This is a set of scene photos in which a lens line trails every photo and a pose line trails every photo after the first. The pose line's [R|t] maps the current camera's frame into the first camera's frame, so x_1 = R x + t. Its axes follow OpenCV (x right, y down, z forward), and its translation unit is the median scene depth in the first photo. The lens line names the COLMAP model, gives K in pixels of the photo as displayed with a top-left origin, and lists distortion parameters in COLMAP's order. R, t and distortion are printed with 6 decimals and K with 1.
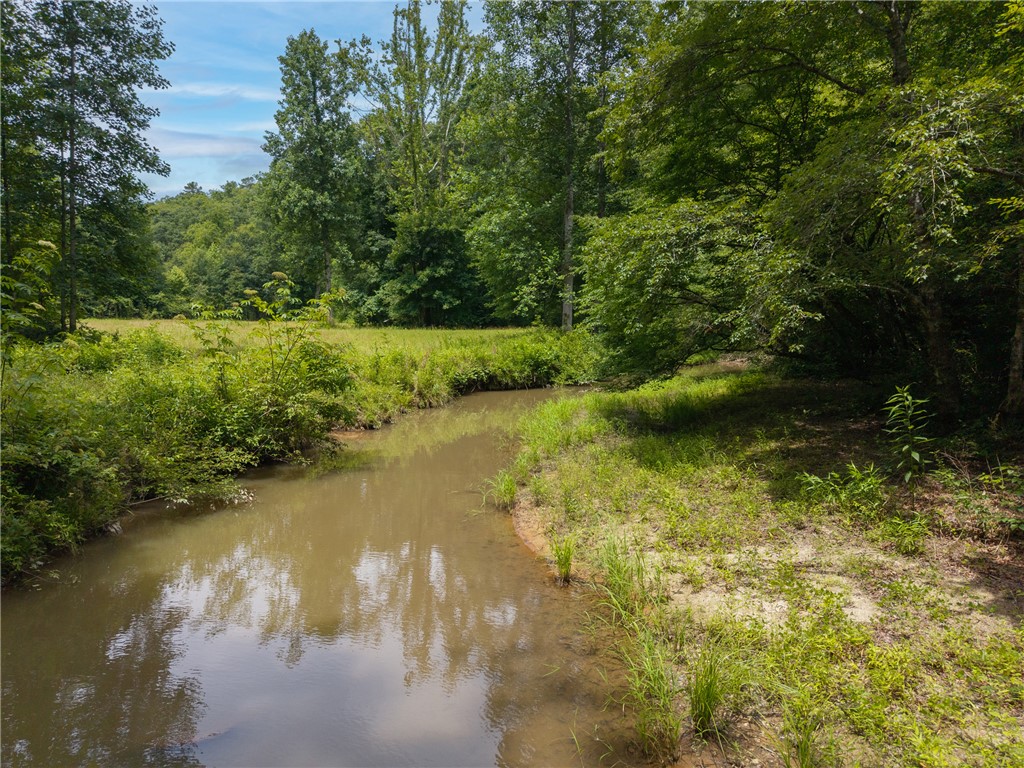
lens RADIAL K [[660.9, 0, 510.8], [0, 660.9, 401.9], [0, 0, 1]] dist [-0.008734, -0.002488]
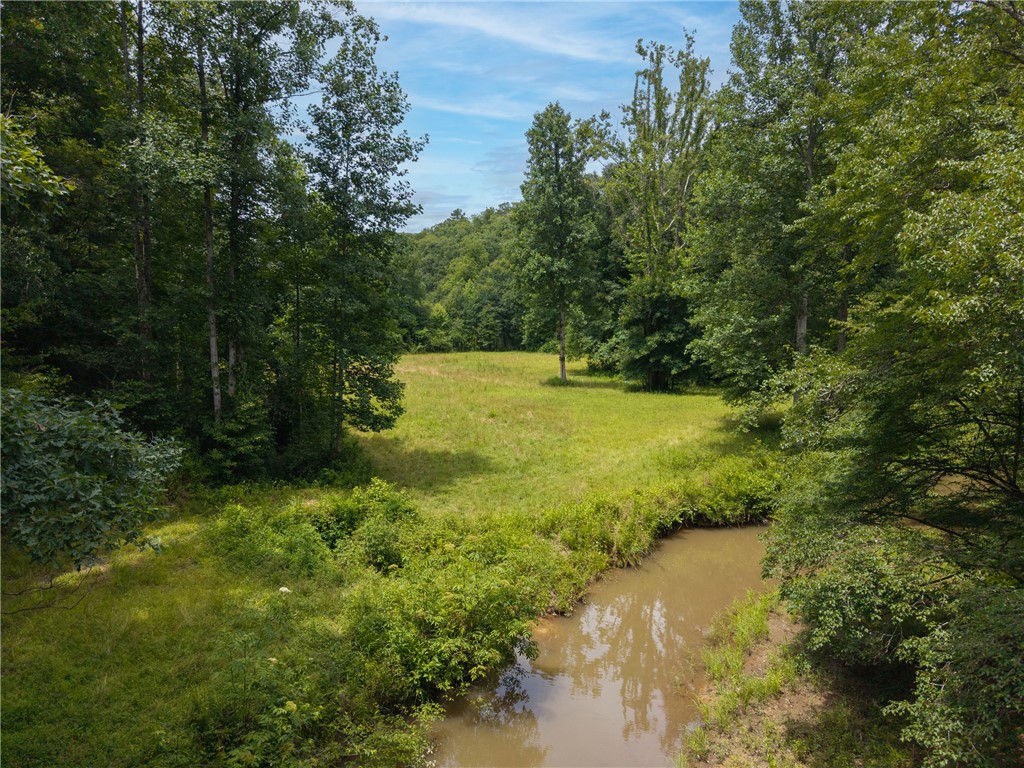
lens RADIAL K [[654.6, 0, 512.6], [0, 654.6, 395.3], [0, 0, 1]] dist [0.072543, -0.149818]
pose [[0.935084, 0.039385, -0.352231, 0.022380], [-0.041751, 0.999128, 0.000878, -0.095642], [0.351958, 0.013885, 0.935913, -0.007085]]
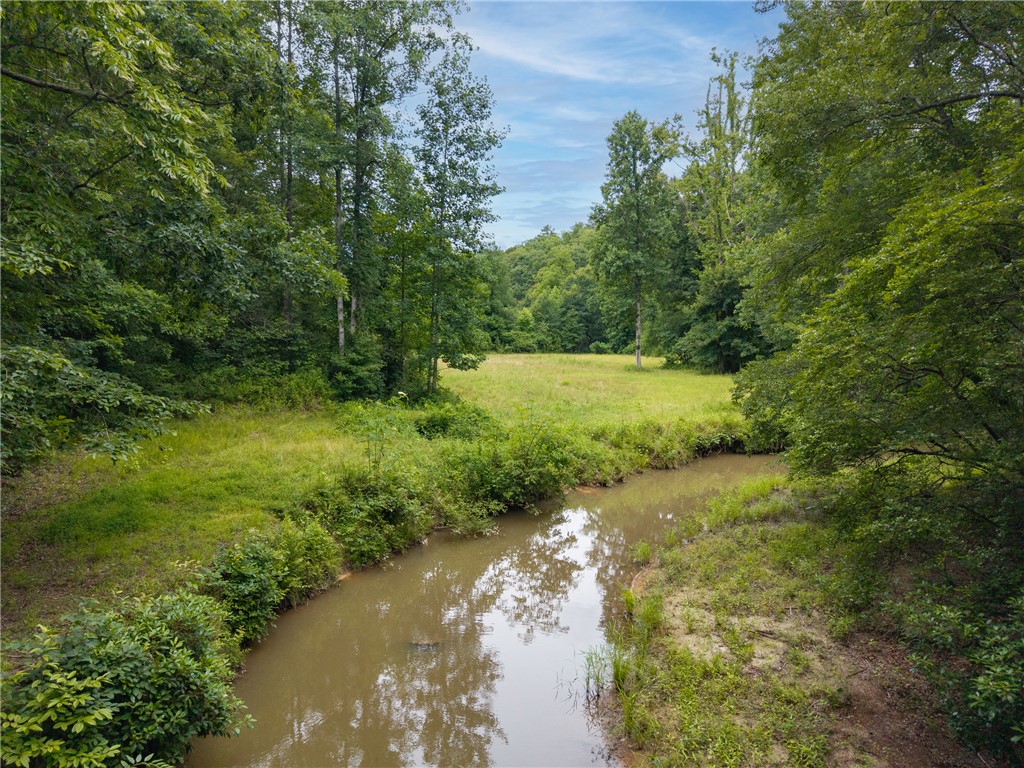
lens RADIAL K [[660.9, 0, 510.8], [0, 660.9, 401.9], [0, 0, 1]] dist [-0.008734, -0.002488]
pose [[0.877455, 0.046459, -0.477404, 0.078250], [-0.060661, 0.998055, -0.014366, -0.030951], [0.475808, 0.041565, 0.878566, -0.085152]]
